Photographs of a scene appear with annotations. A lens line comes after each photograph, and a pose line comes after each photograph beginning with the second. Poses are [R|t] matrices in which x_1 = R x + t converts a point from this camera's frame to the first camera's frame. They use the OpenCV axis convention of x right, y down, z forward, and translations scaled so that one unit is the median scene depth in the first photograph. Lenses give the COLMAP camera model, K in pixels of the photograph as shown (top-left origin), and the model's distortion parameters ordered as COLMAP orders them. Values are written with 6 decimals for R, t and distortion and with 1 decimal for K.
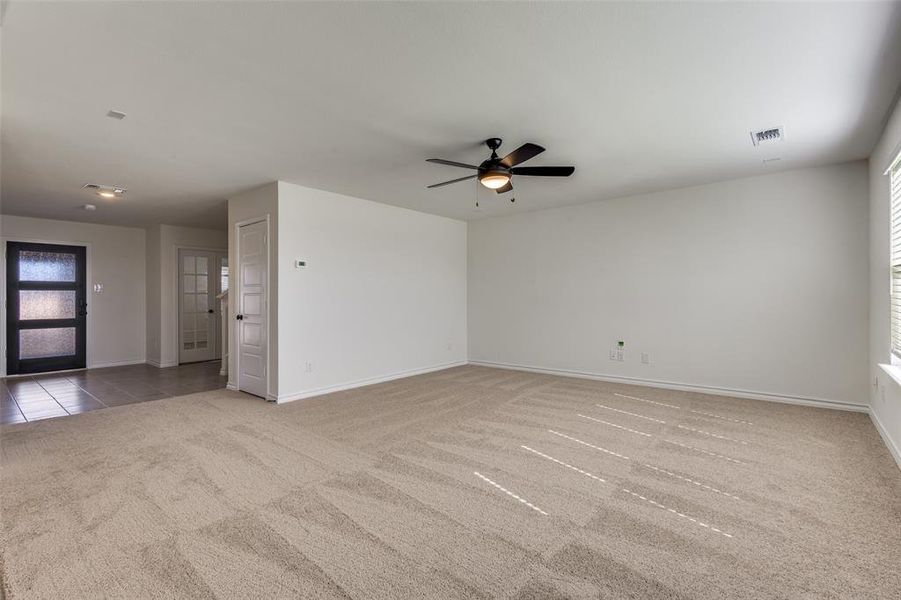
lens RADIAL K [[415.8, 0, 447.0], [0, 415.8, 295.4], [0, 0, 1]] dist [0.011306, -0.001127]
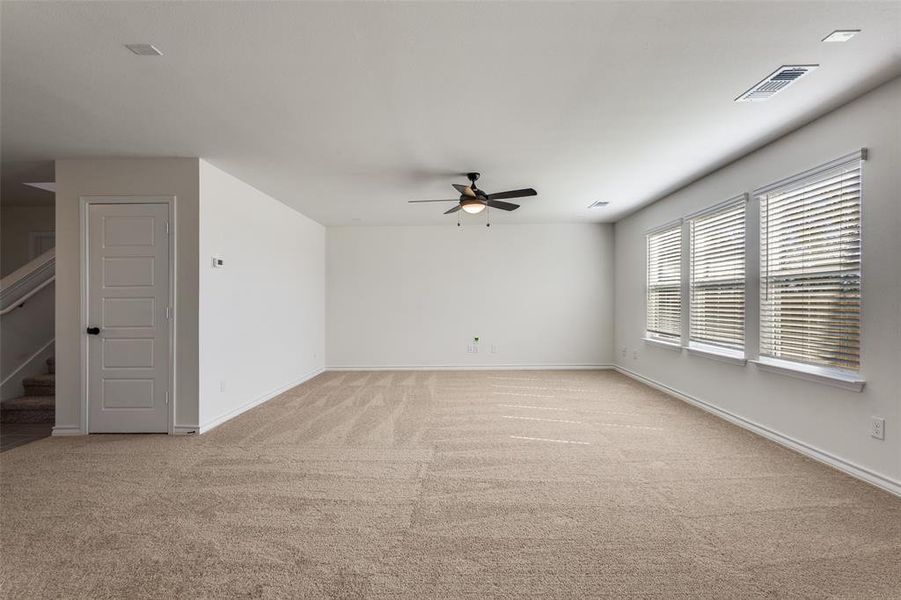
lens RADIAL K [[415.8, 0, 450.5], [0, 415.8, 303.2], [0, 0, 1]] dist [0.011306, -0.001127]
pose [[0.781698, -0.000302, 0.623657, -0.528662], [0.001005, 0.999999, -0.000775, 0.007184], [-0.623656, 0.001233, 0.781698, 0.062519]]
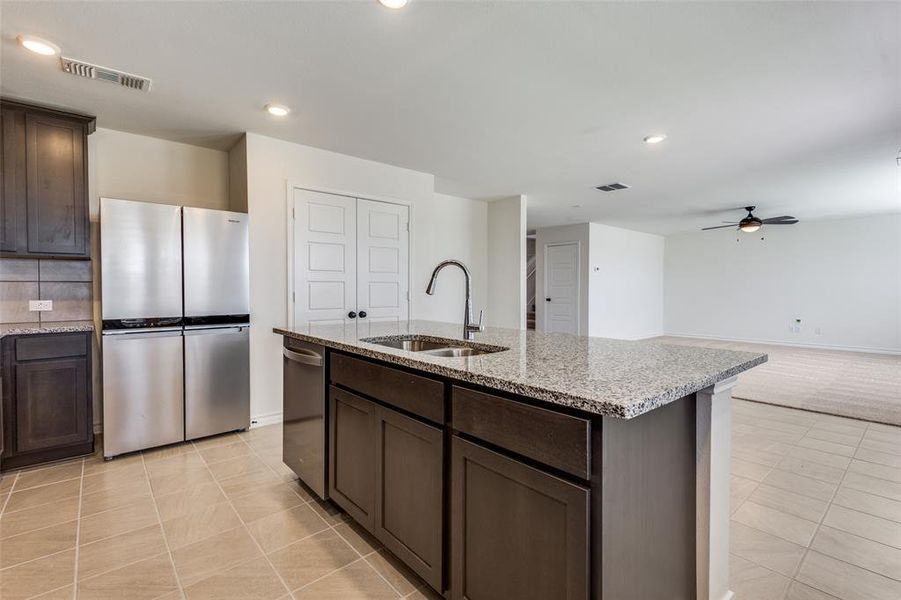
lens RADIAL K [[415.8, 0, 453.1], [0, 415.8, 295.1], [0, 0, 1]] dist [0.011306, -0.001127]
pose [[0.986385, 0.011096, -0.164076, -0.681008], [-0.007435, 0.999710, 0.022910, -0.003005], [0.164282, -0.021378, 0.986182, -0.836391]]
